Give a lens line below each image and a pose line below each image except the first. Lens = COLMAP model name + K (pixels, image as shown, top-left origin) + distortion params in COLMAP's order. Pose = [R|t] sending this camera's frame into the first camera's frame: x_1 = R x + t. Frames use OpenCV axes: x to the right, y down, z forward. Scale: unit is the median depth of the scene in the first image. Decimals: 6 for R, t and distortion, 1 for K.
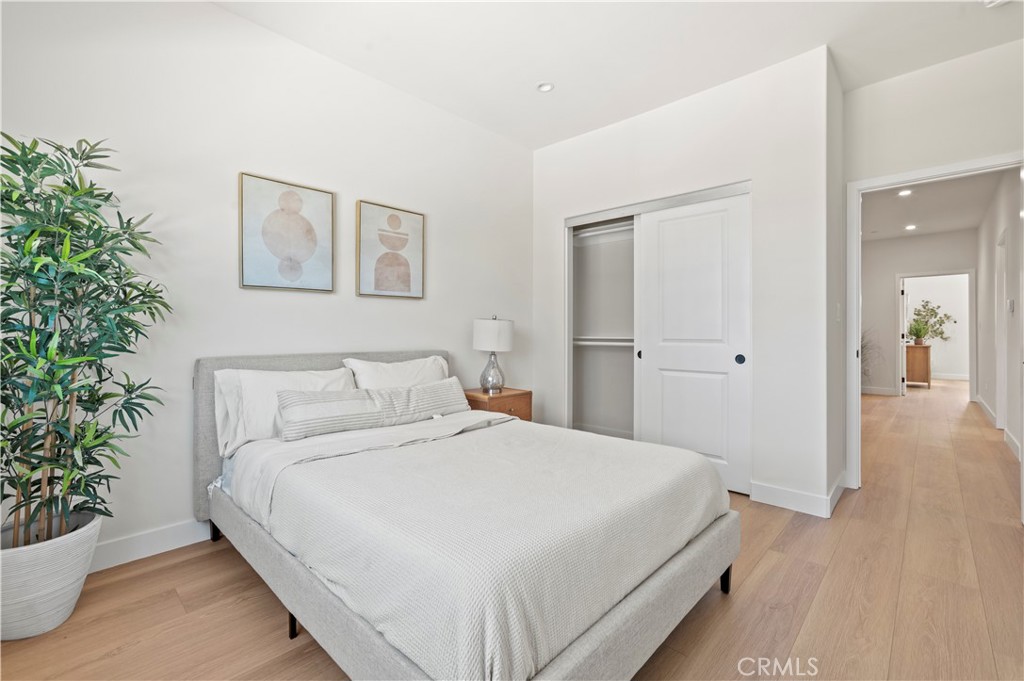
lens RADIAL K [[439.5, 0, 517.7], [0, 439.5, 332.9], [0, 0, 1]] dist [-0.000379, -0.000025]
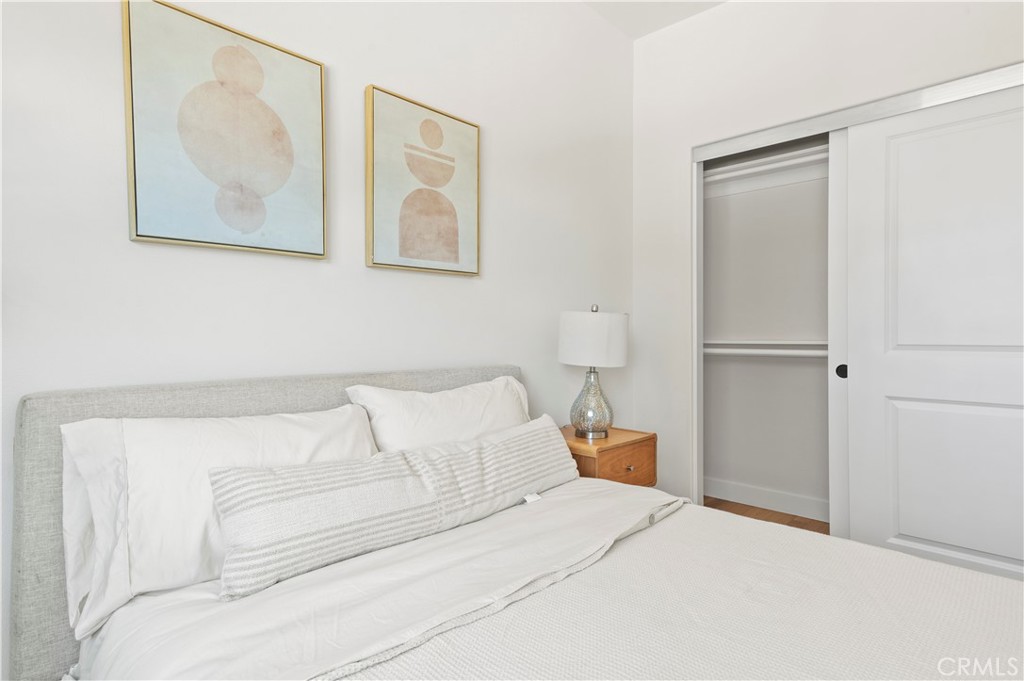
lens RADIAL K [[492.5, 0, 506.5], [0, 492.5, 337.2], [0, 0, 1]] dist [0.030895, -0.000119]
pose [[0.999922, -0.003831, 0.011885, -0.200344], [0.003787, 0.999986, 0.003694, -0.000017], [-0.011899, -0.003649, 0.999923, 0.387626]]
